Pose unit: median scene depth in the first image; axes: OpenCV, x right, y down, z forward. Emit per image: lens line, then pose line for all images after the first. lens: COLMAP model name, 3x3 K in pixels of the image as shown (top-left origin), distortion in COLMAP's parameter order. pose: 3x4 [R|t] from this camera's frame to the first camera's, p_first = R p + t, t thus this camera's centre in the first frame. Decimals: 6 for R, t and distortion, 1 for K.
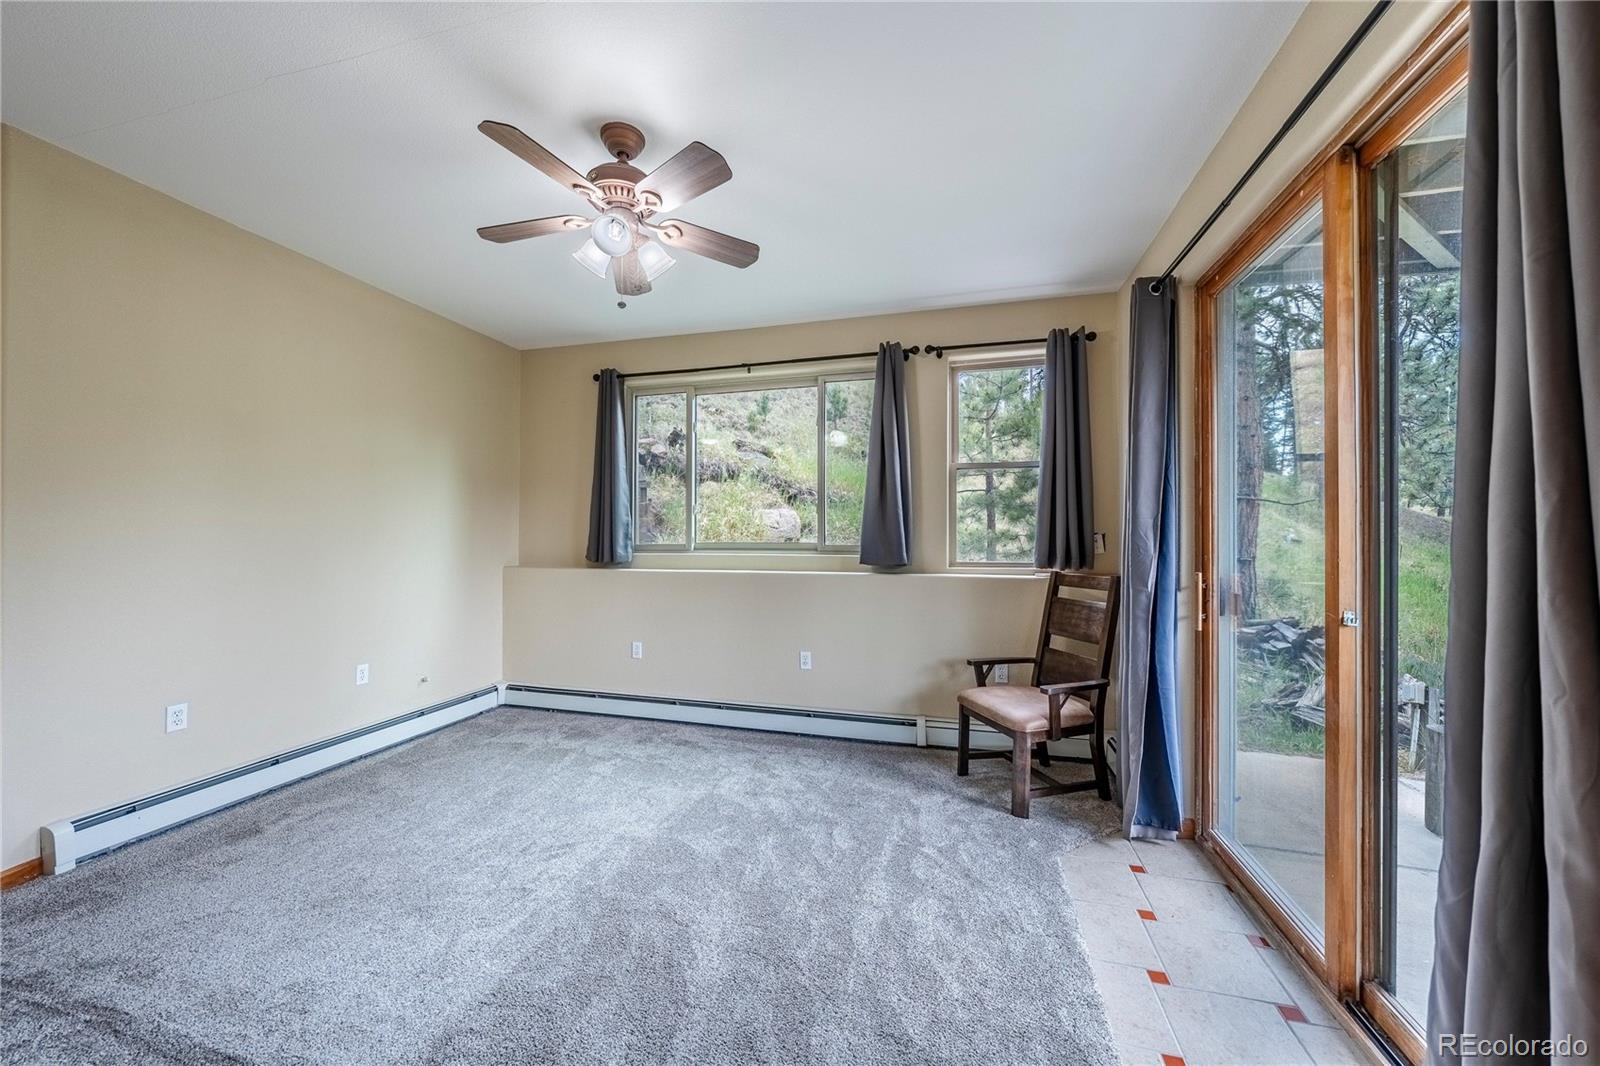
lens RADIAL K [[573.4, 0, 806.2], [0, 573.4, 535.5], [0, 0, 1]] dist [-0.003708, -0.000286]
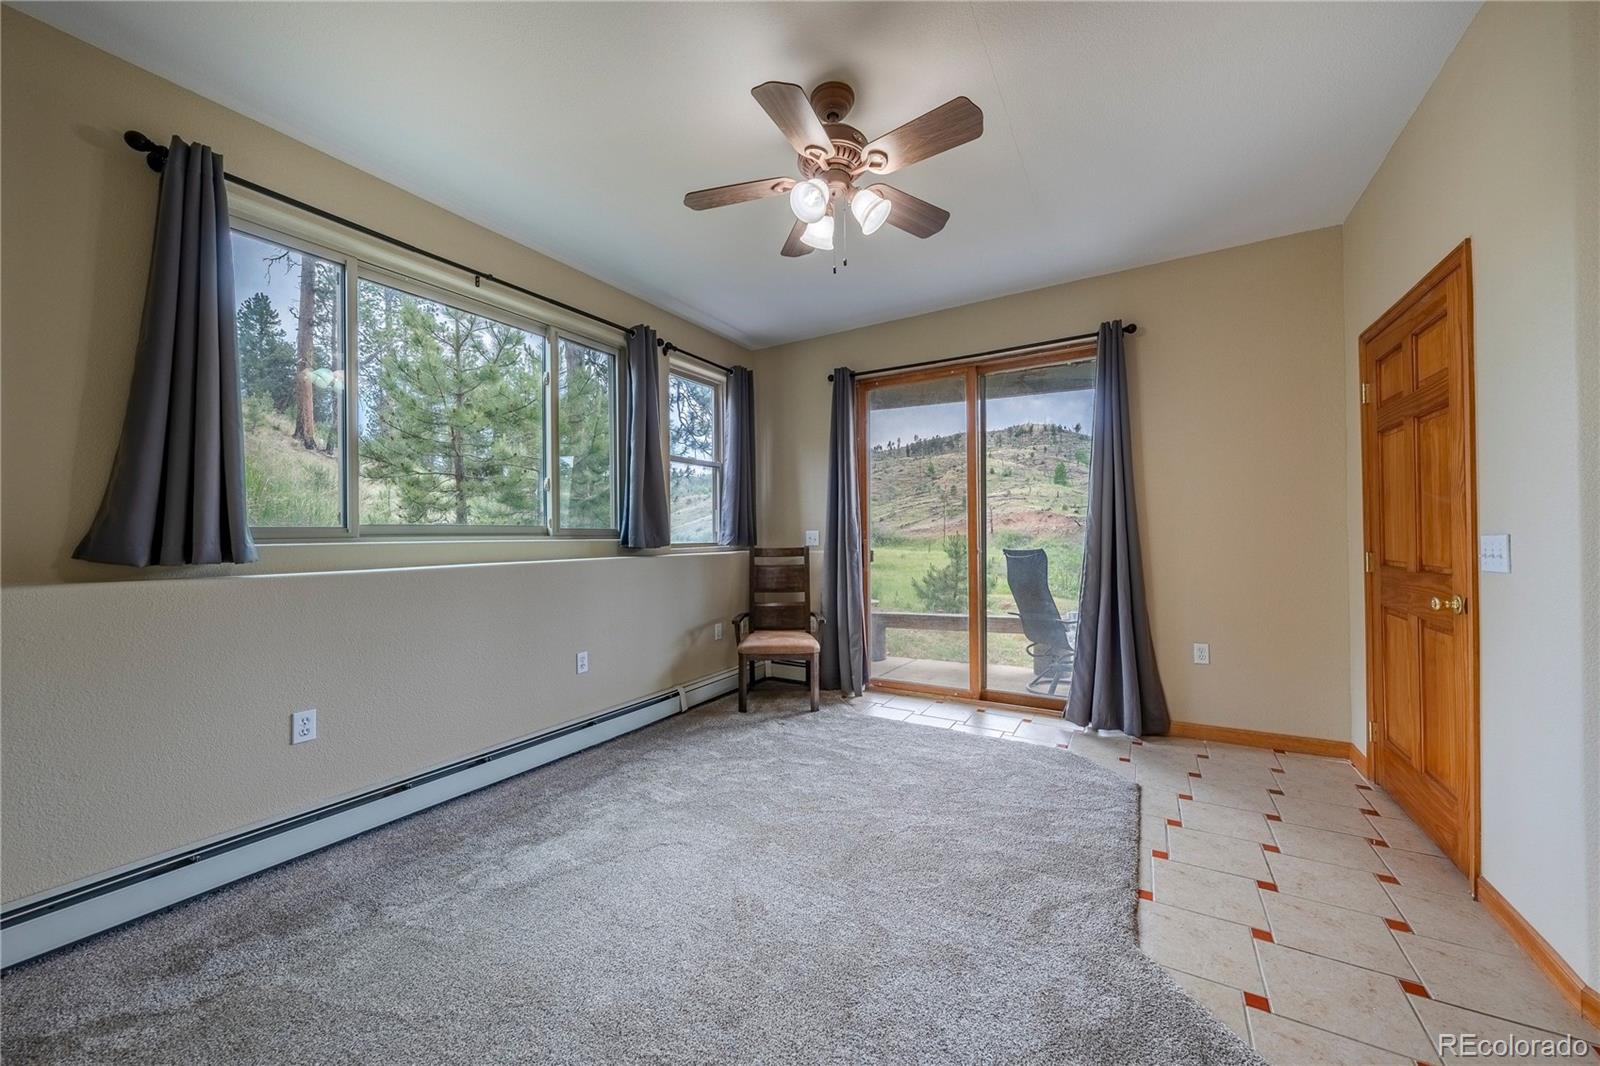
lens RADIAL K [[573.4, 0, 809.8], [0, 573.4, 531.9], [0, 0, 1]] dist [-0.003708, -0.000286]
pose [[0.258236, 0.001399, 0.966081, -0.797302], [0.005122, 0.999983, -0.002818, 0.030850], [-0.966068, 0.005676, 0.258225, 0.489578]]
